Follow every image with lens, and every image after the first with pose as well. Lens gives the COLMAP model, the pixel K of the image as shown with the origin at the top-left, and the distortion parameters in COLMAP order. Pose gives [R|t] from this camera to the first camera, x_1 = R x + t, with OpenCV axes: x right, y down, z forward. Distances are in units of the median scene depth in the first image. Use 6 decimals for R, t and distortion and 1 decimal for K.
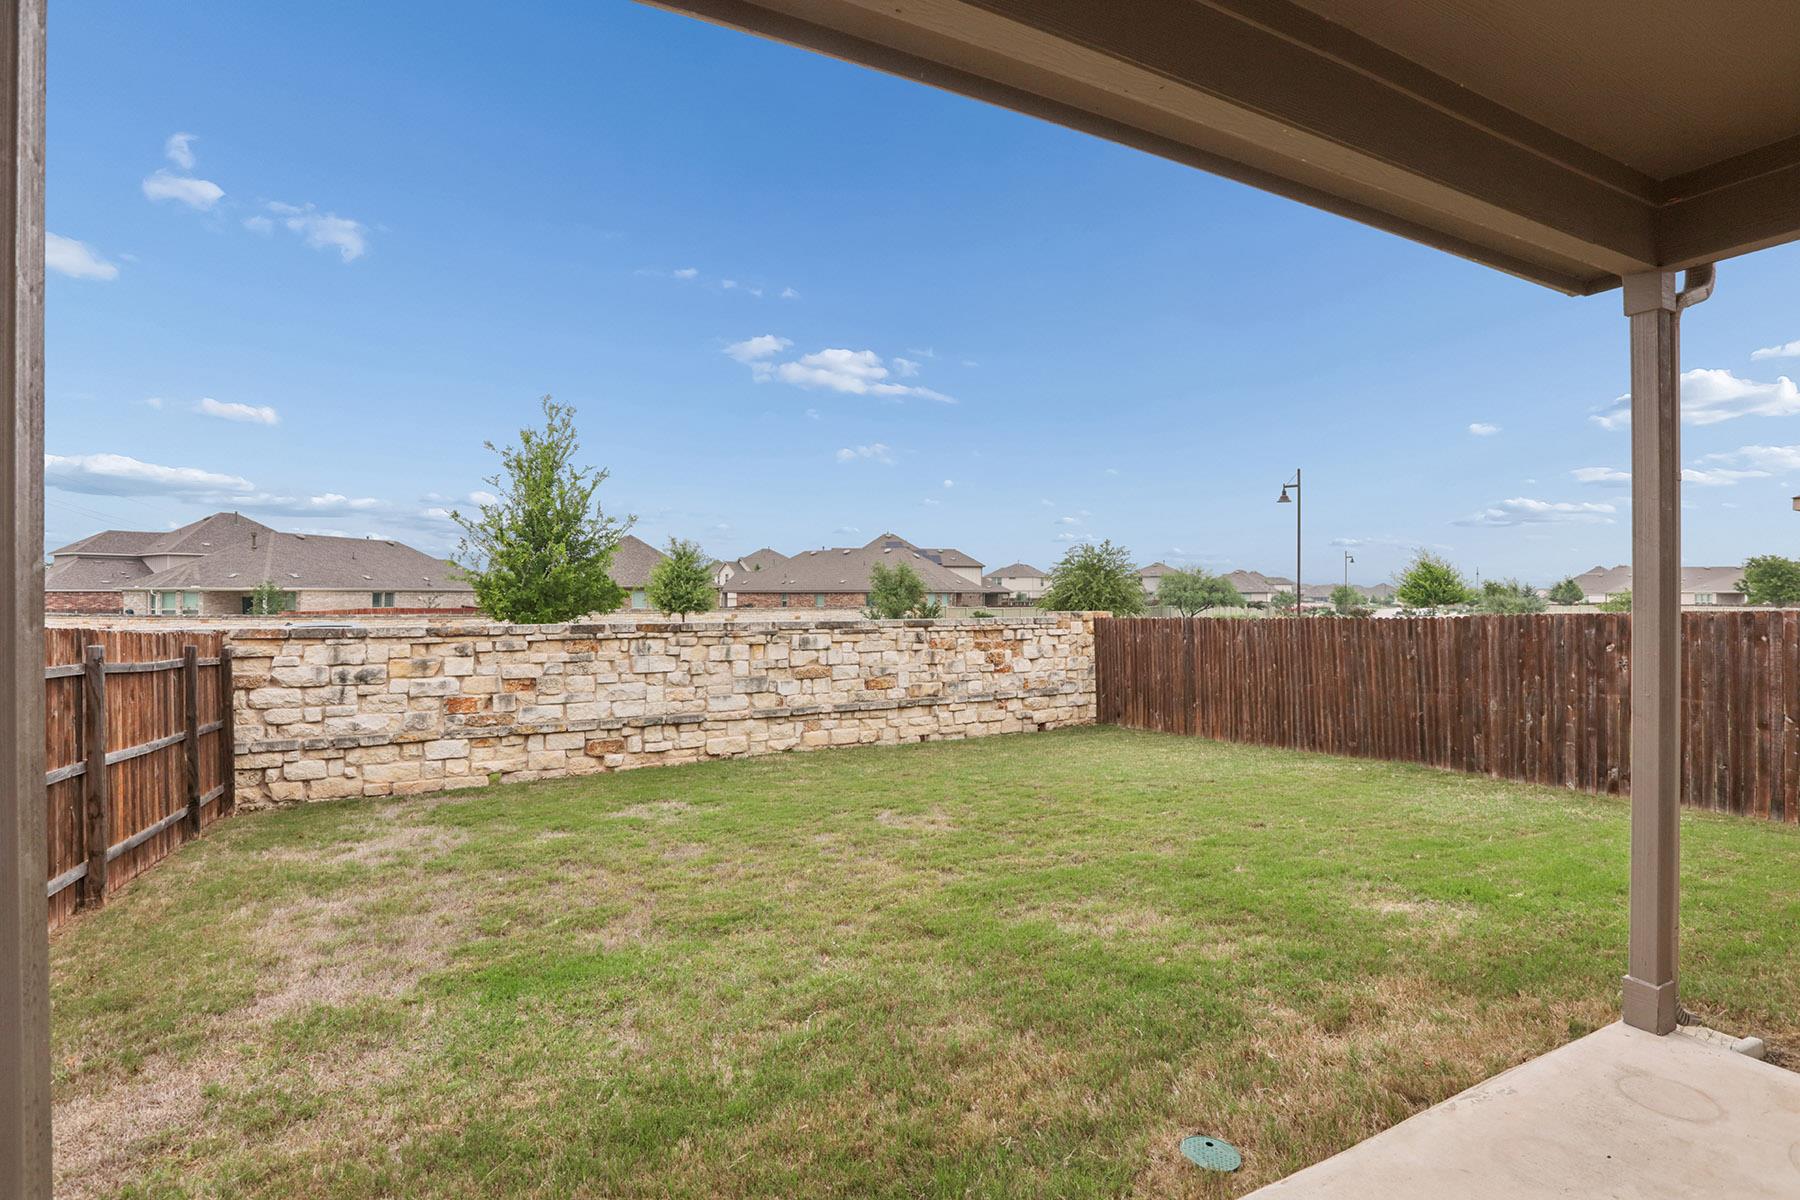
lens RADIAL K [[903.5, 0, 901.8], [0, 903.5, 595.5], [0, 0, 1]] dist [-0.003683, -0.000131]
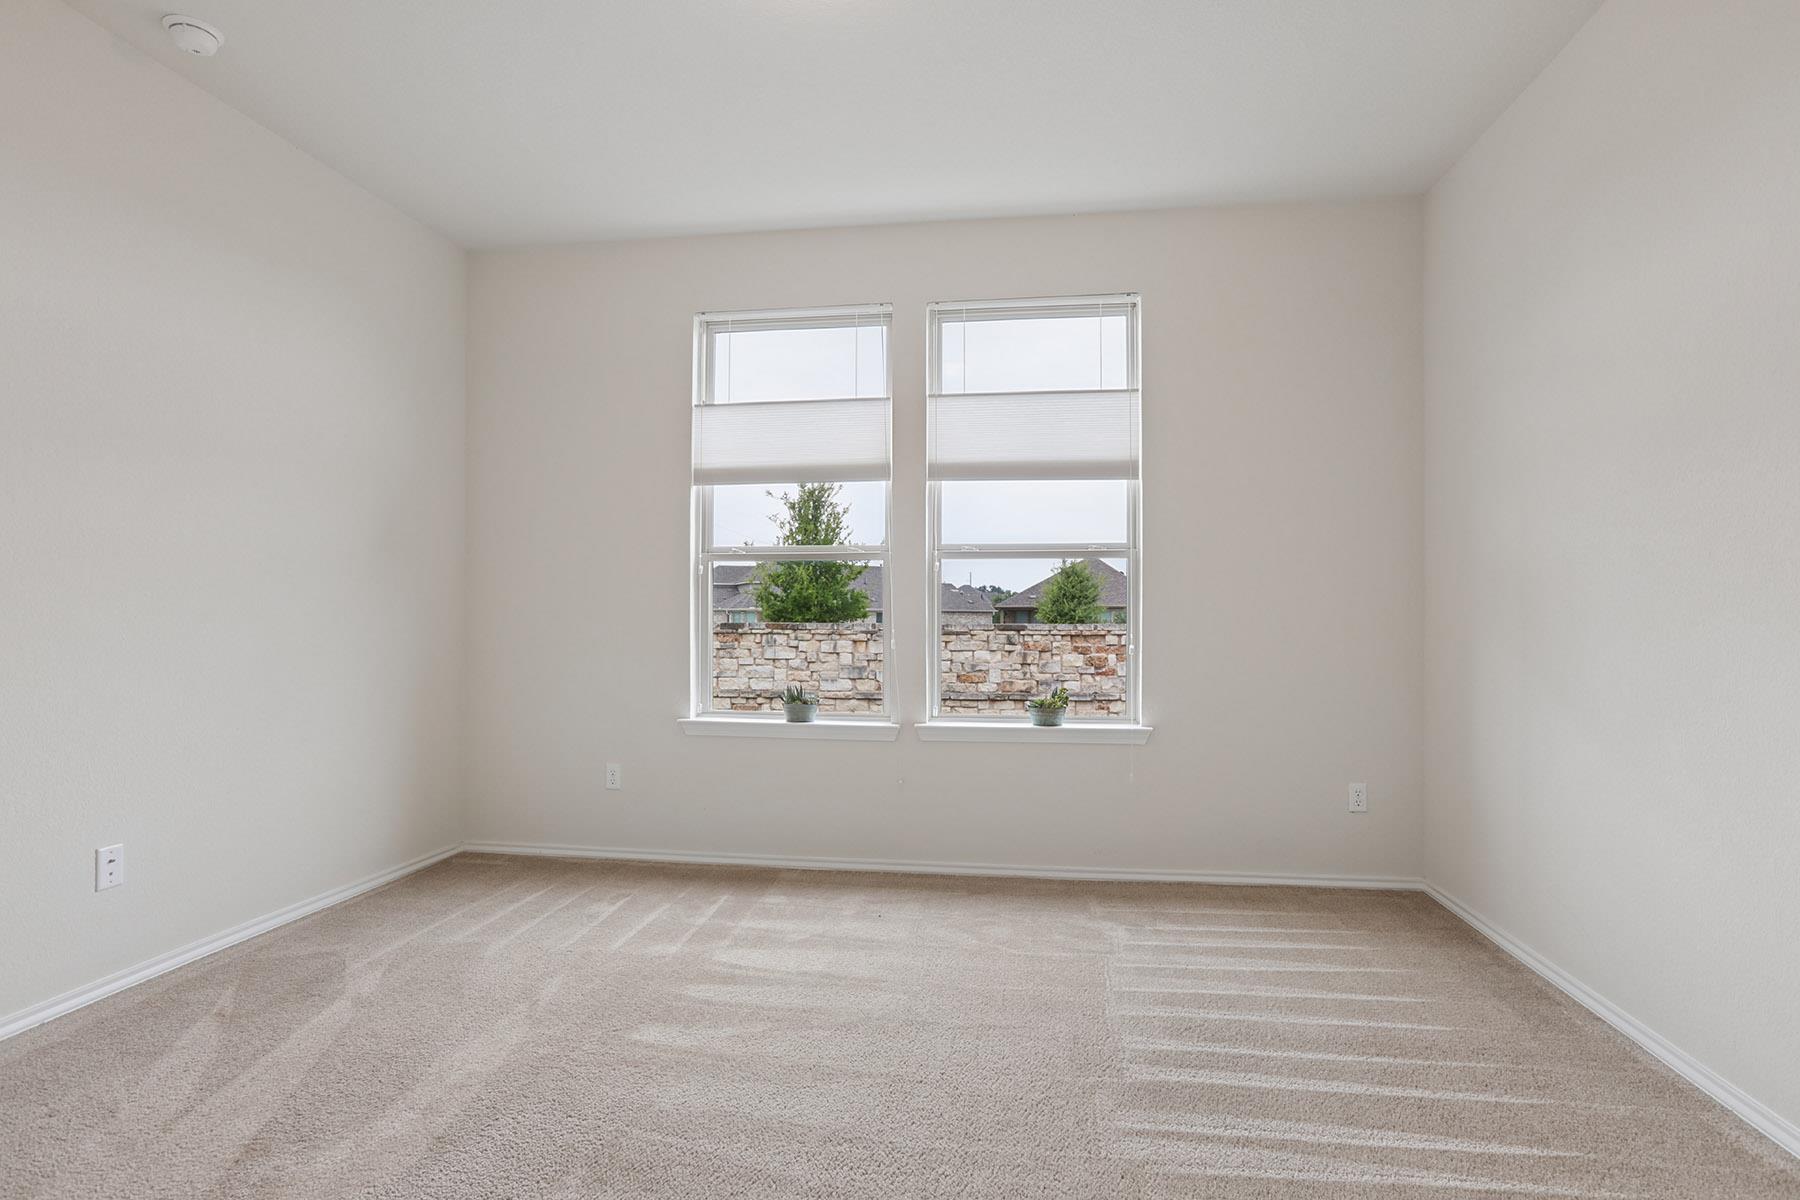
lens RADIAL K [[971.5, 0, 908.9], [0, 971.5, 607.1], [0, 0, 1]] dist [-0.005735, -0.000074]
pose [[0.821346, -0.004979, -0.570408, 0.628010], [-0.003122, 0.999908, -0.013223, 0.022340], [0.570422, 0.012641, 0.821255, -0.082591]]
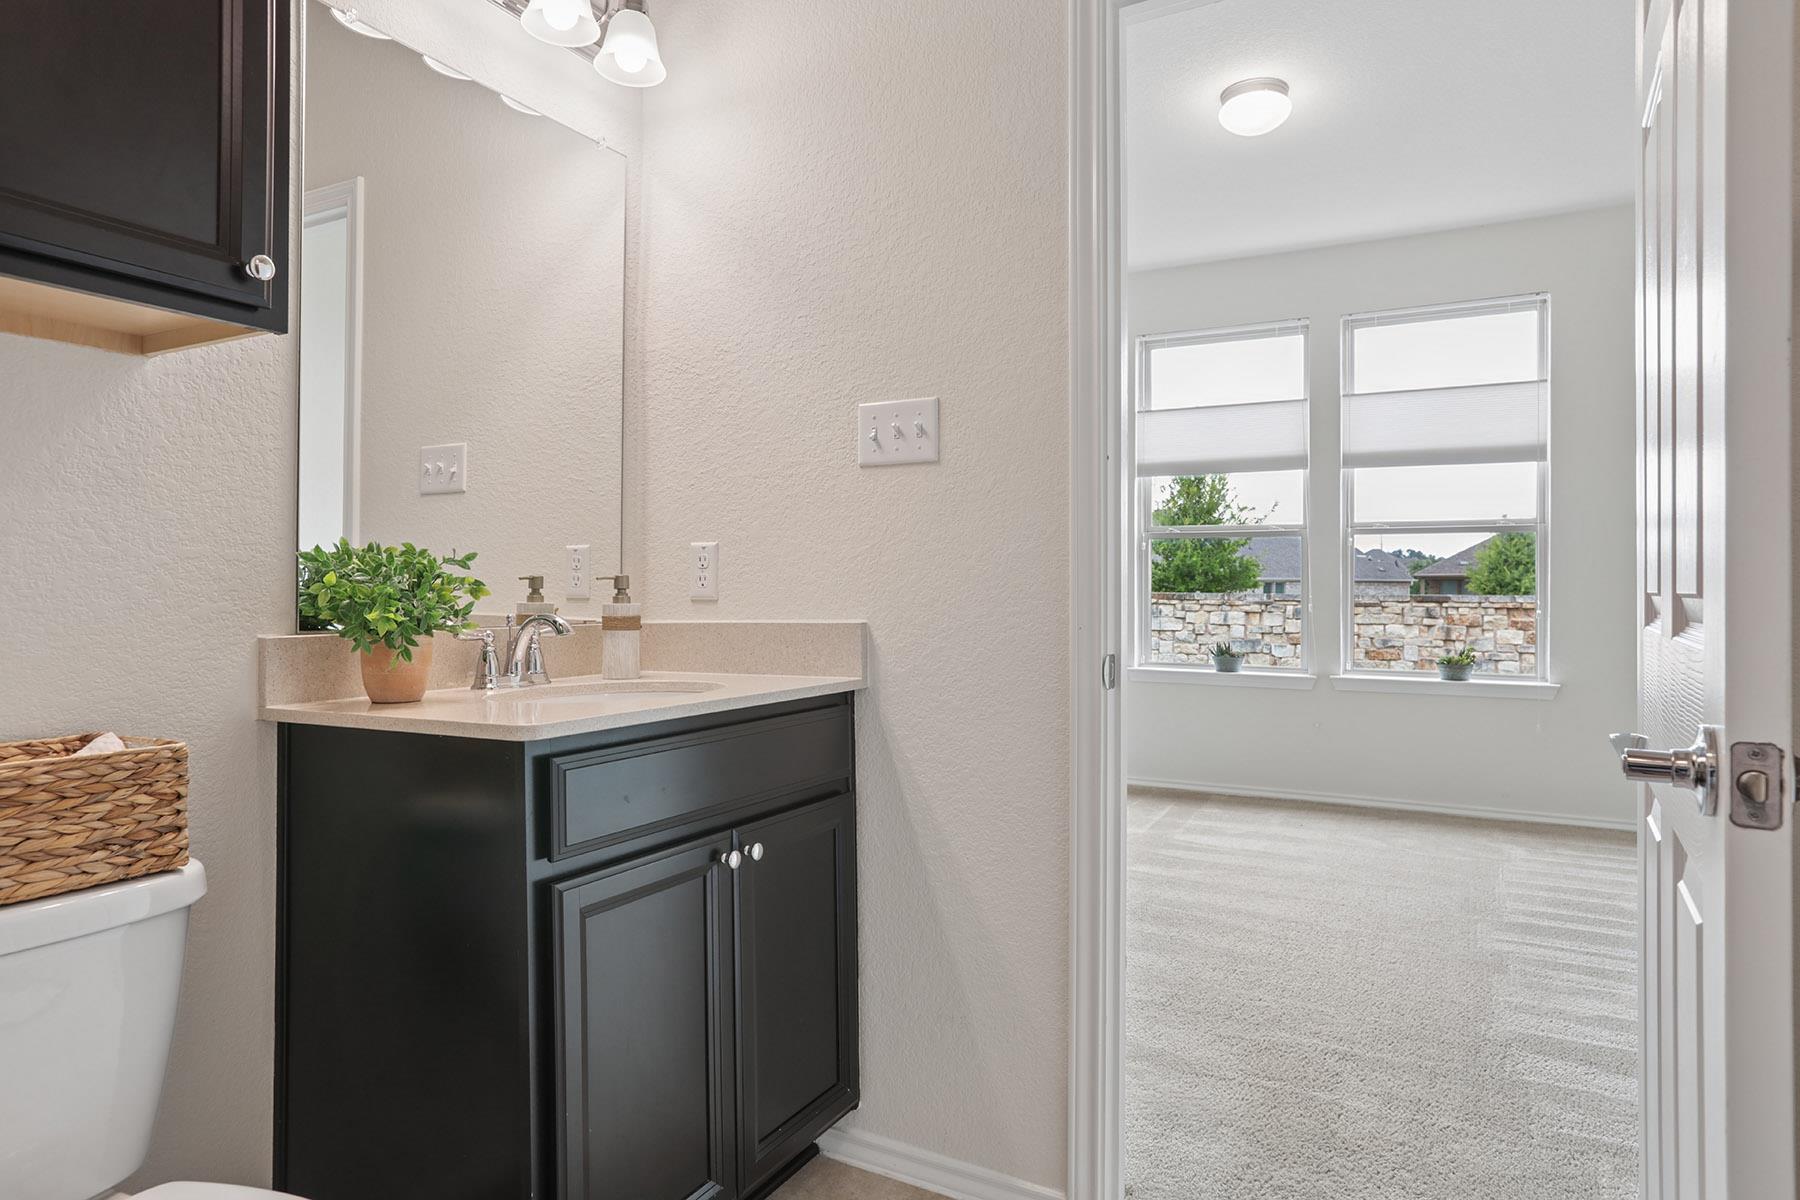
lens RADIAL K [[1102.3, 0, 913.2], [0, 1102.3, 581.8], [0, 0, 1]] dist [0.009356, 0.008938]
pose [[0.585868, -0.001666, -0.810405, 0.701072], [-0.006146, 0.999960, -0.006499, 0.023886], [0.810383, 0.008789, 0.585834, -0.203142]]
